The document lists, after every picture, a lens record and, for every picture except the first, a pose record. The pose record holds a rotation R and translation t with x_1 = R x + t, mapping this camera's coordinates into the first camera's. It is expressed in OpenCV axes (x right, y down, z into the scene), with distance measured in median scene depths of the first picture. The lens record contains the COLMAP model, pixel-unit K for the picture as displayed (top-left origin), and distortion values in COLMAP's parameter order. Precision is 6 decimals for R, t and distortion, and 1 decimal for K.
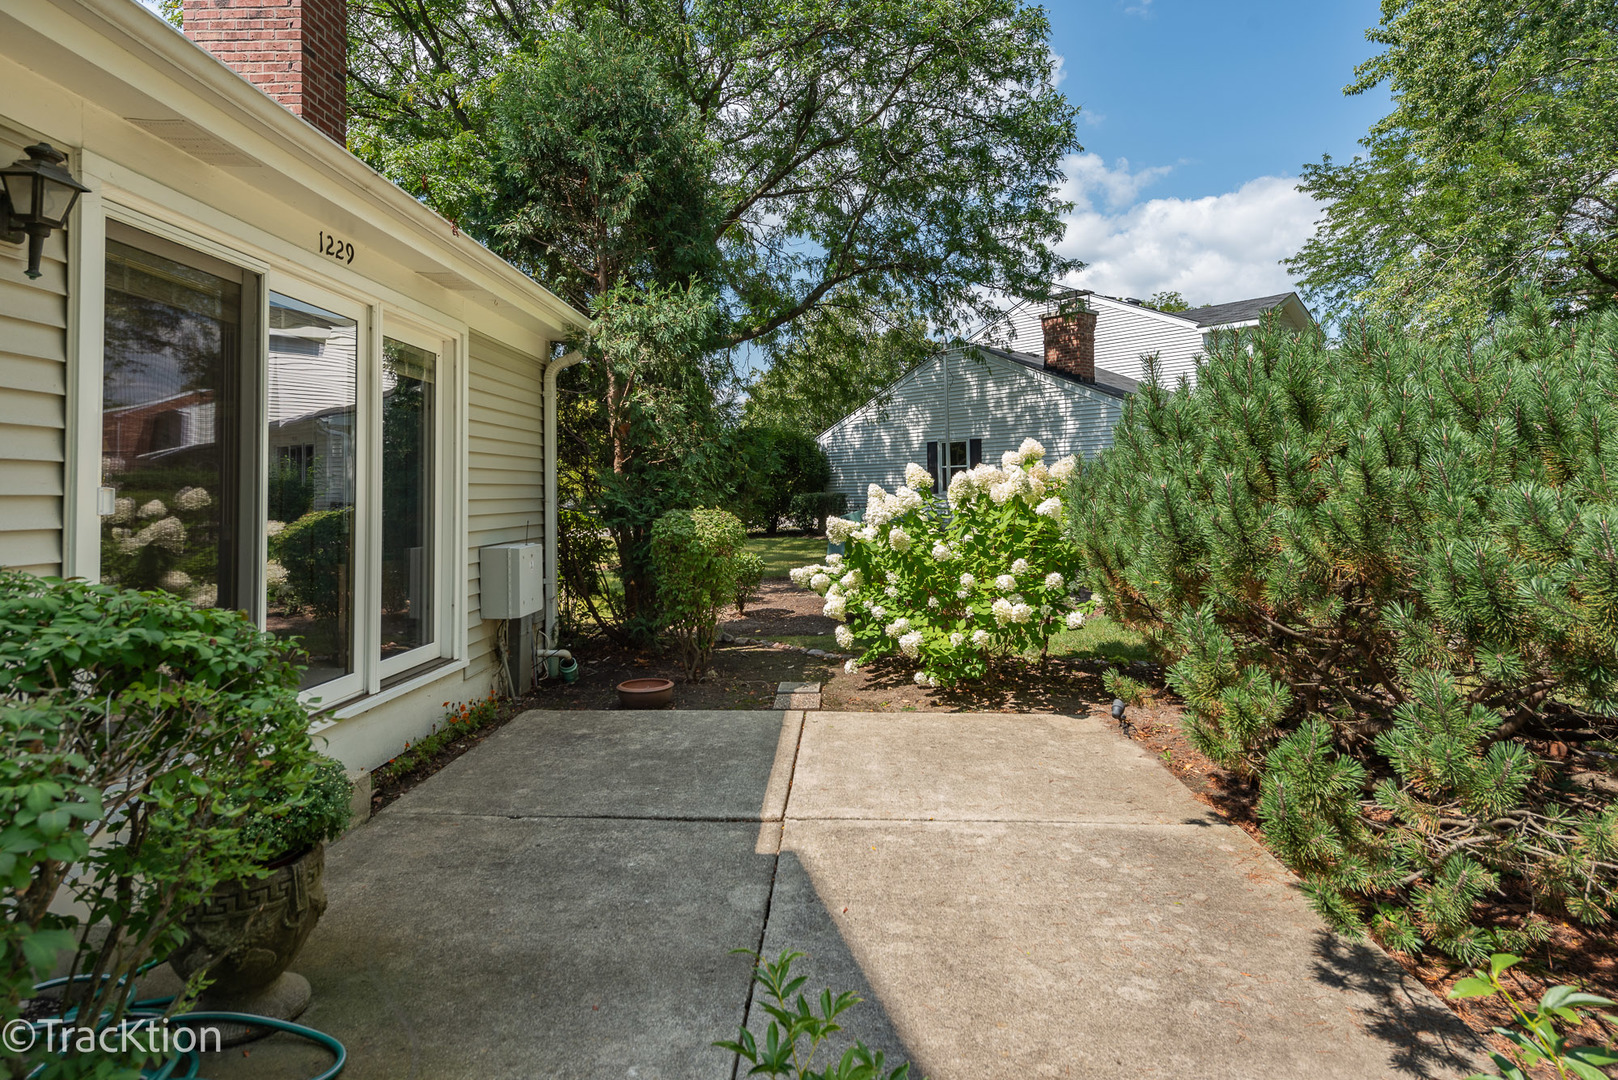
lens RADIAL K [[905.4, 0, 809.6], [0, 905.4, 476.9], [0, 0, 1]] dist [0.005100, 0.000005]
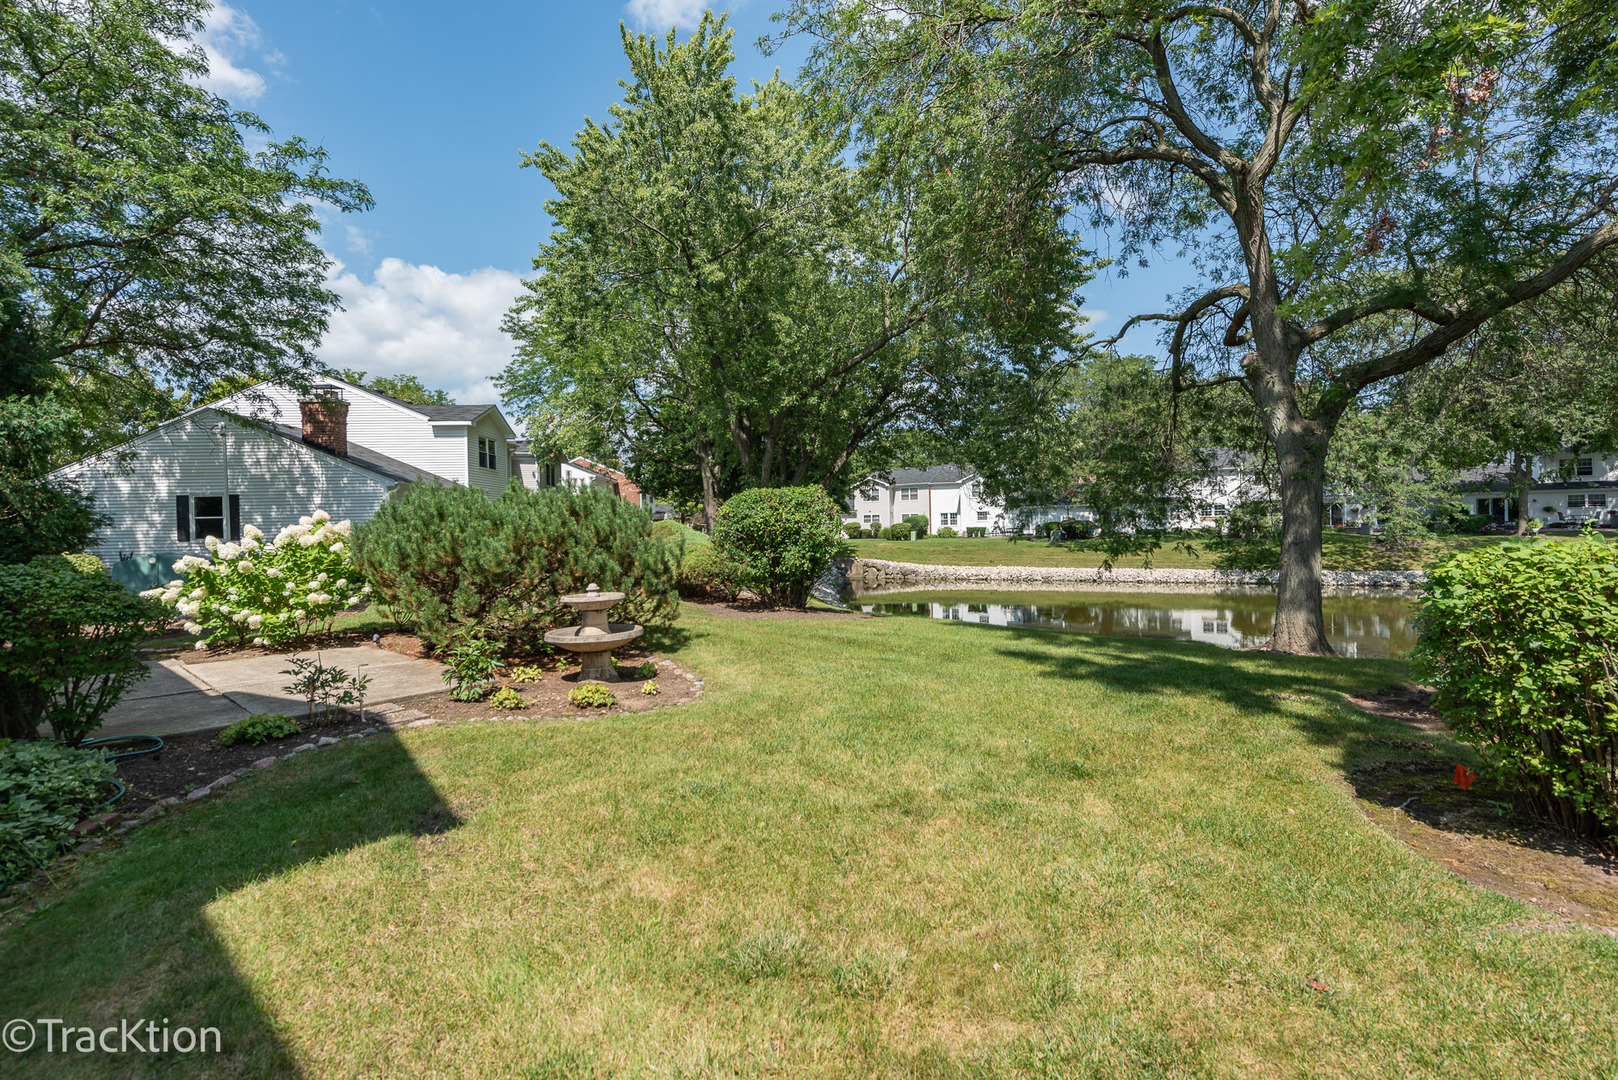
lens RADIAL K [[739.3, 0, 811.8], [0, 739.3, 531.8], [0, 0, 1]] dist [0.001388, -0.000188]
pose [[0.640694, -0.003699, 0.767787, -0.306502], [-0.004140, 0.999957, 0.008272, -0.017792], [-0.767785, -0.008479, 0.640652, -0.816511]]
